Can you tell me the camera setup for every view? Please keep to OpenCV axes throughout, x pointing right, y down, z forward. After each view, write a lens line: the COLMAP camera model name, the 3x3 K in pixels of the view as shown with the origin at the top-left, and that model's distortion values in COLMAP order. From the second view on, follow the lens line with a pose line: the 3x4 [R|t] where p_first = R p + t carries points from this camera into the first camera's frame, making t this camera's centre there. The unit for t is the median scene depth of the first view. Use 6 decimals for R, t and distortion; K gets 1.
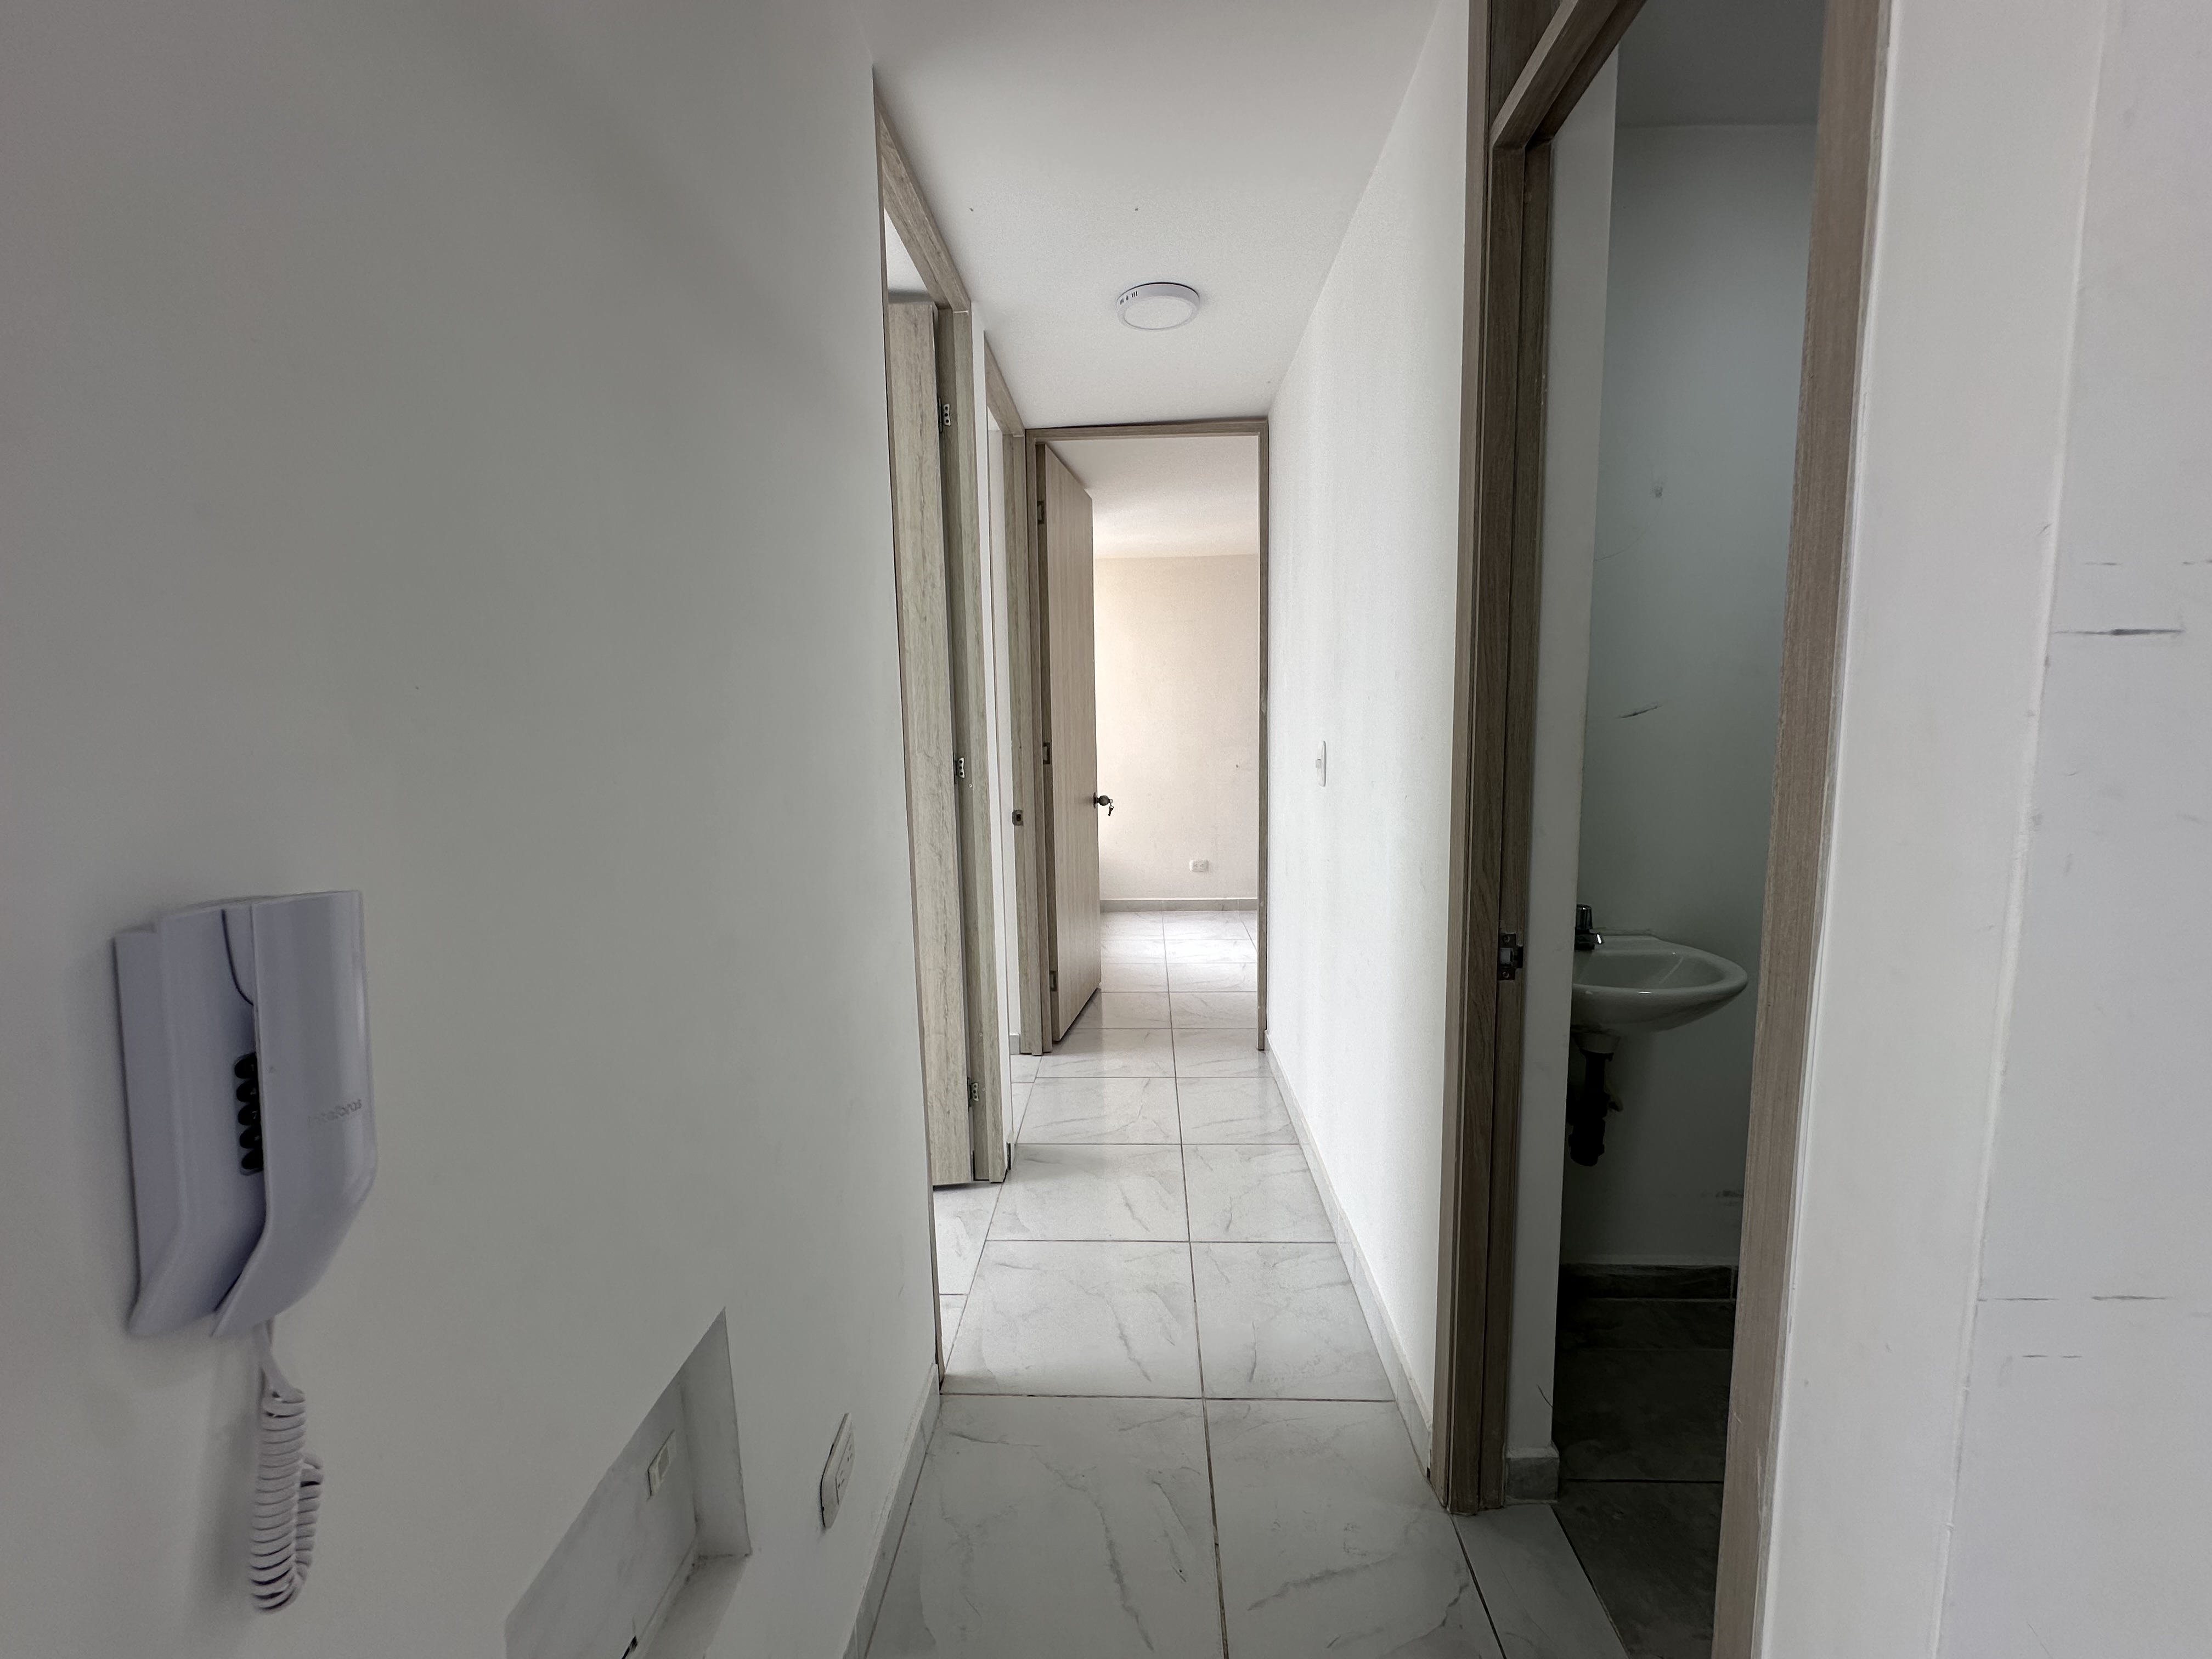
lens RADIAL K [[885.7, 0, 1109.0], [0, 885.7, 830.0], [0, 0, 1]] dist [-0.001358, 0.000026]
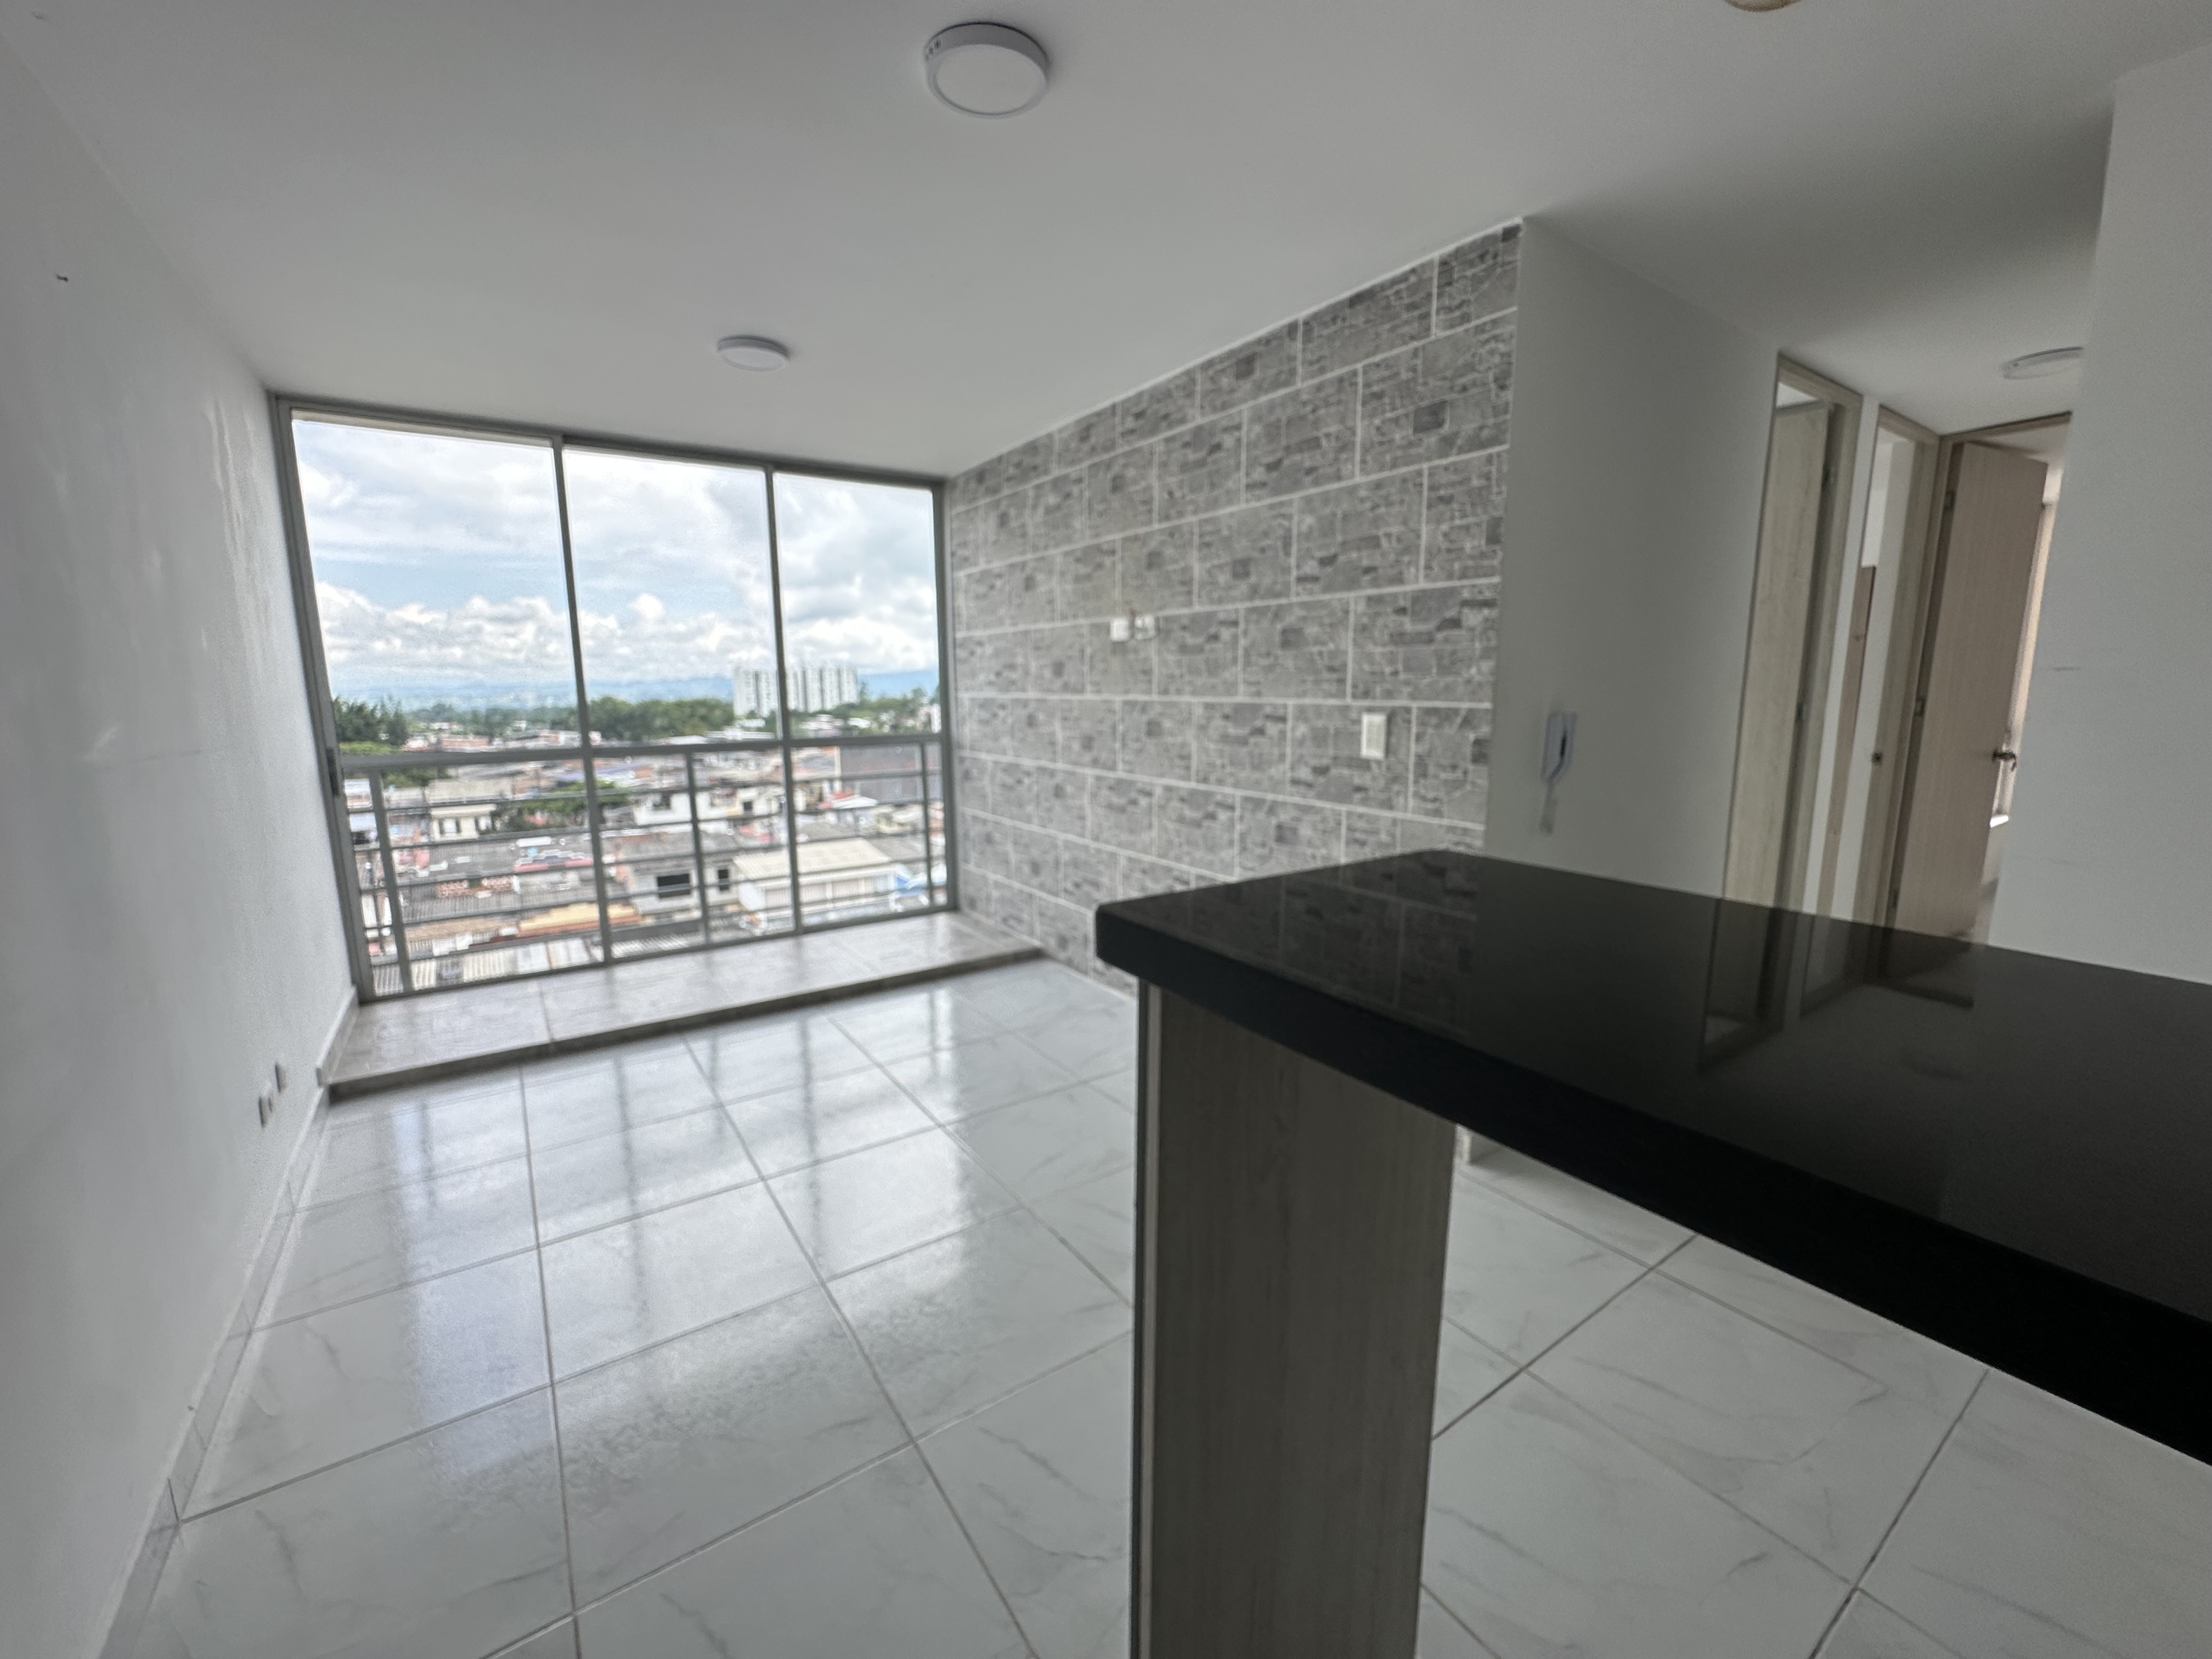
lens RADIAL K [[885.7, 0, 1109.0], [0, 885.7, 830.0], [0, 0, 1]] dist [-0.001358, 0.000026]
pose [[0.605952, 0.146322, -0.781928, 0.228272], [-0.102719, 0.989101, 0.105489, 0.064947], [0.788842, 0.016398, 0.614378, -0.596702]]
